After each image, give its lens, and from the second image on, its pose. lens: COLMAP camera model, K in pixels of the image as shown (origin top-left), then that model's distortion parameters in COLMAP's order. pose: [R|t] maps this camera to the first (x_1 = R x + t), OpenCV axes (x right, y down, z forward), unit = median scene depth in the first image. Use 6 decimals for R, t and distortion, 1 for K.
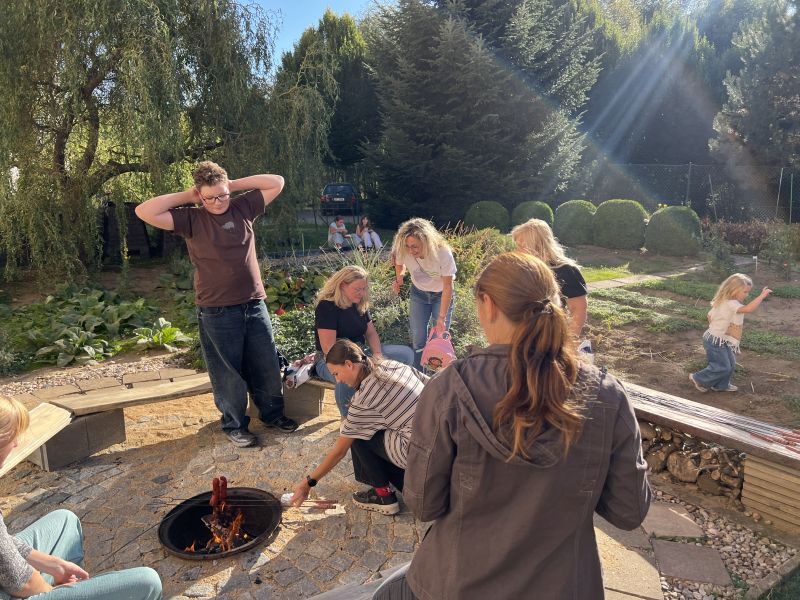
lens RADIAL K [[600.9, 0, 402.7], [0, 600.9, 303.4], [0, 0, 1]] dist [0.016291, -0.013143]
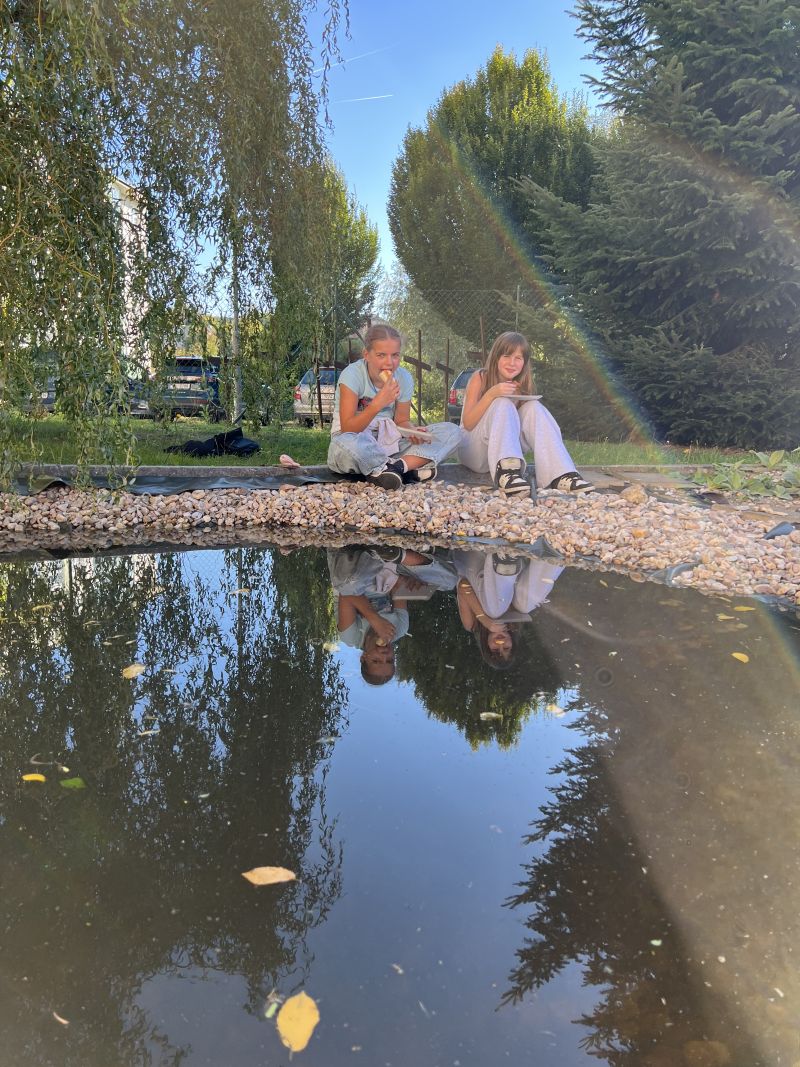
lens RADIAL K [[801.4, 0, 399.8], [0, 801.4, 533.6], [0, 0, 1]] dist [0.016291, -0.013143]
pose [[0.971880, 0.125215, -0.199424, -0.027494], [-0.137025, 0.989475, -0.046507, -0.040124], [0.191502, 0.072526, 0.978809, 0.596301]]
